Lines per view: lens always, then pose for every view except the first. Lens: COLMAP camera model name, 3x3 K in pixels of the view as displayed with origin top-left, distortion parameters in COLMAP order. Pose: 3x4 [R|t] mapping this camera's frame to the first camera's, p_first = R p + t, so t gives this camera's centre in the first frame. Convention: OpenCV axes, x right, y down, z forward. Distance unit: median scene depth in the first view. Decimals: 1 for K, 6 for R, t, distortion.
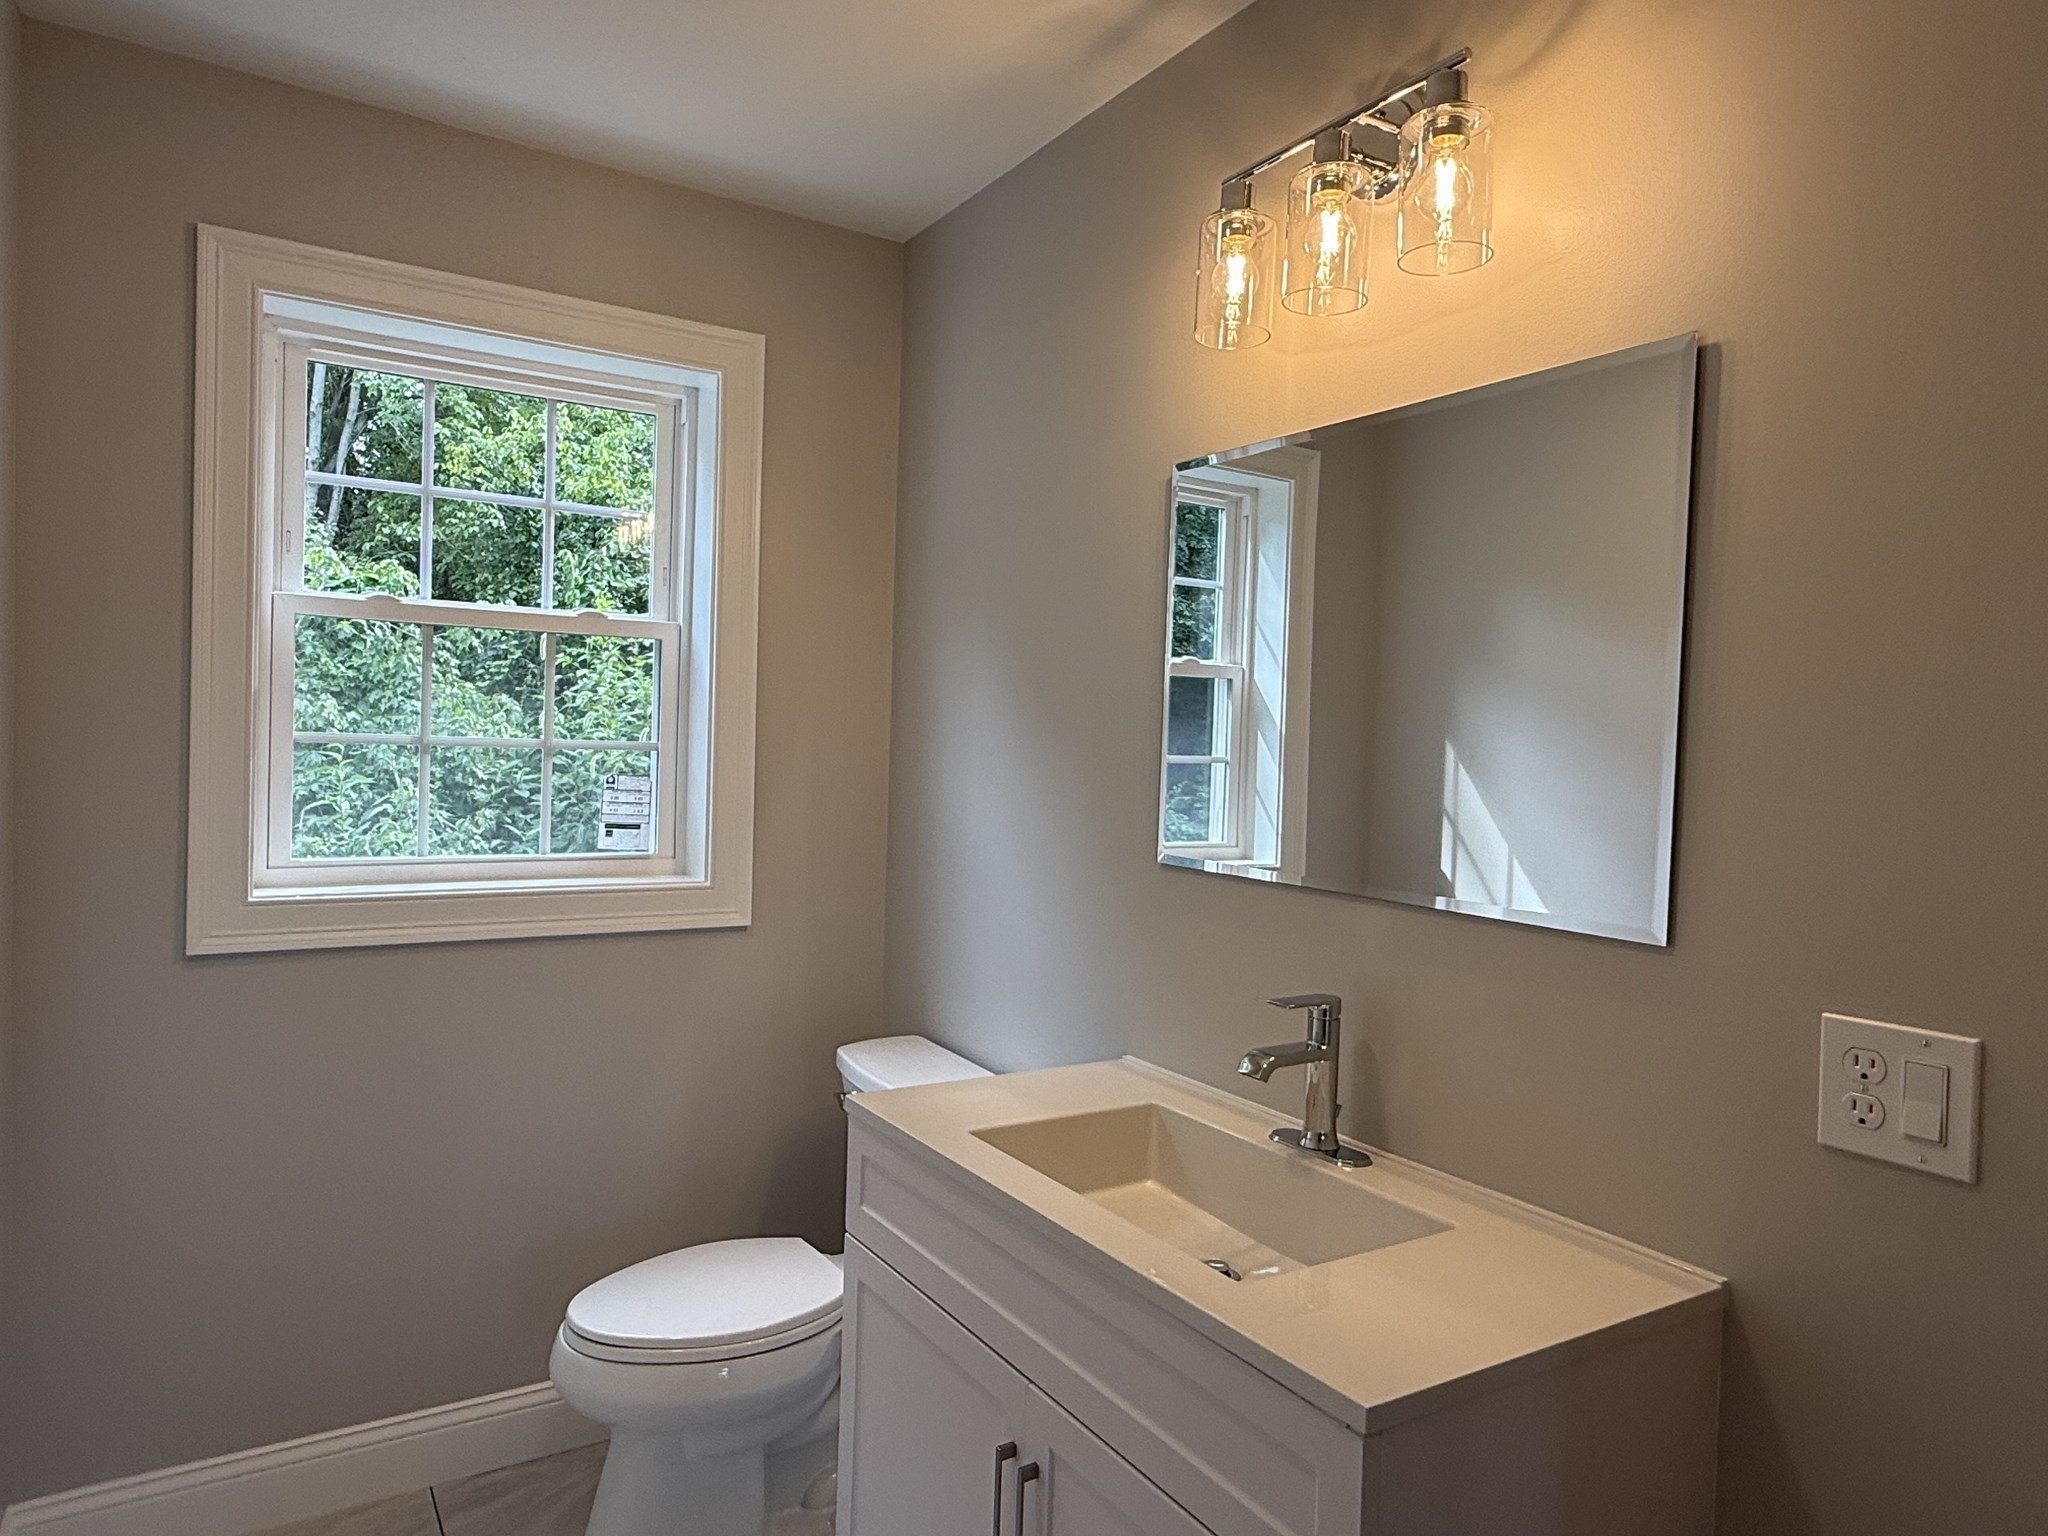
lens RADIAL K [[1255.4, 0, 1027.0], [0, 1255.4, 763.7], [0, 0, 1]] dist [-0.000490, 0.002170]
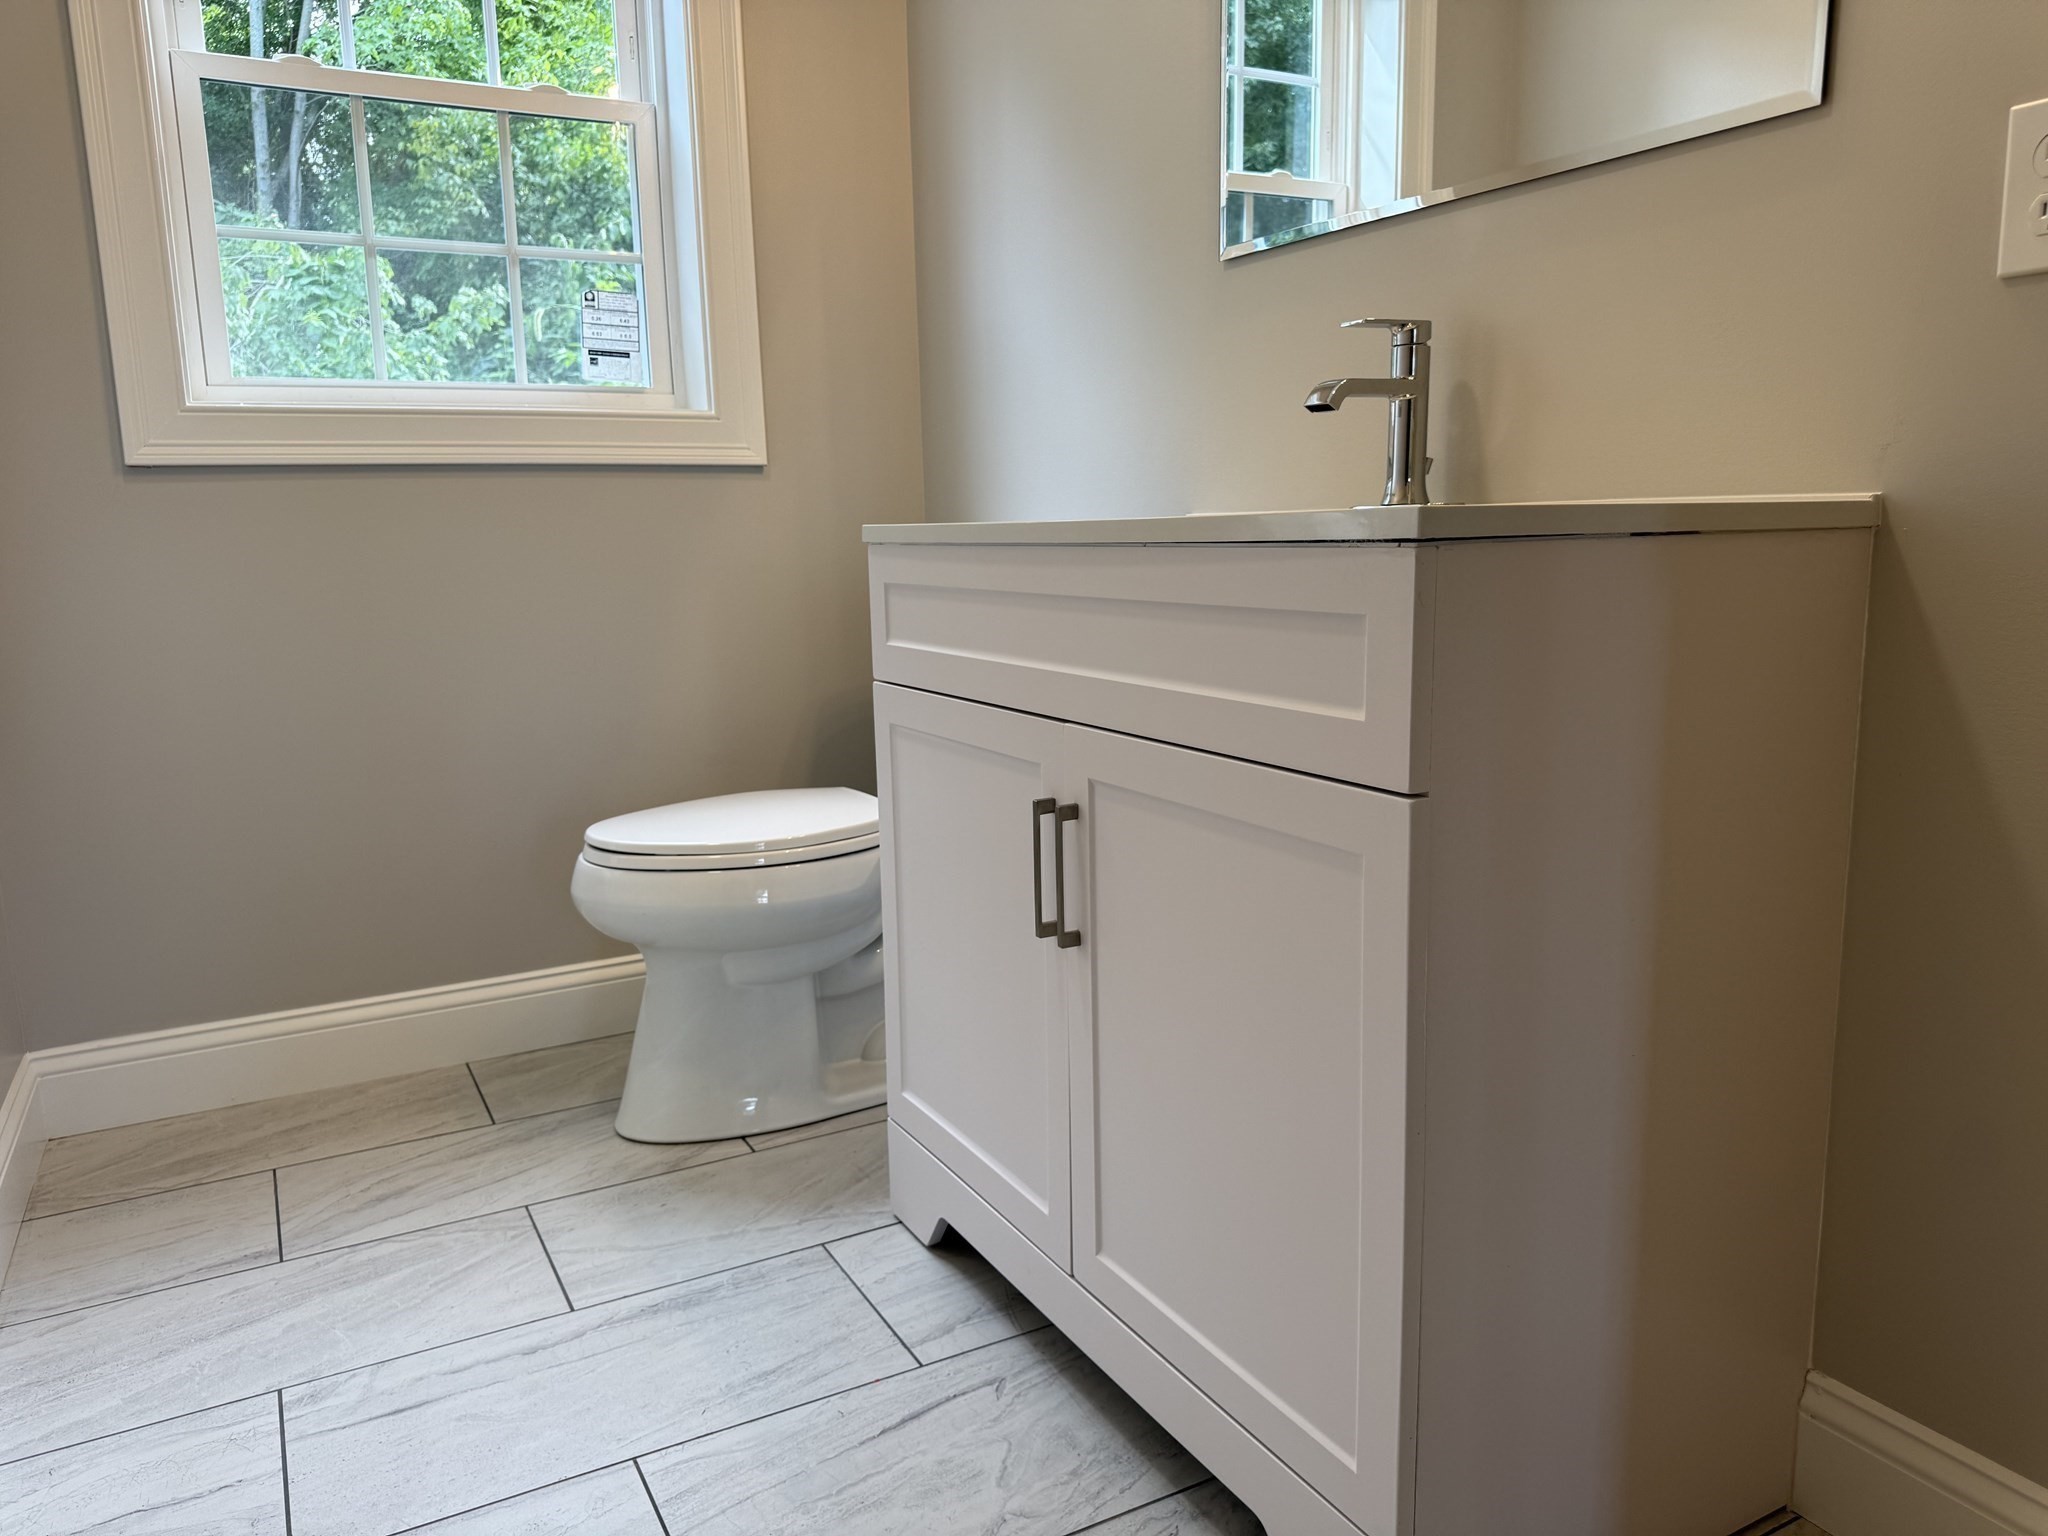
lens RADIAL K [[1445.0, 0, 1052.7], [0, 1445.0, 785.3], [0, 0, 1]] dist [0.009883, -0.011810]
pose [[0.997332, -0.039808, -0.061187, 0.028893], [0.048439, 0.987984, 0.146770, 0.209197], [0.054609, -0.149342, 0.987276, -0.004132]]
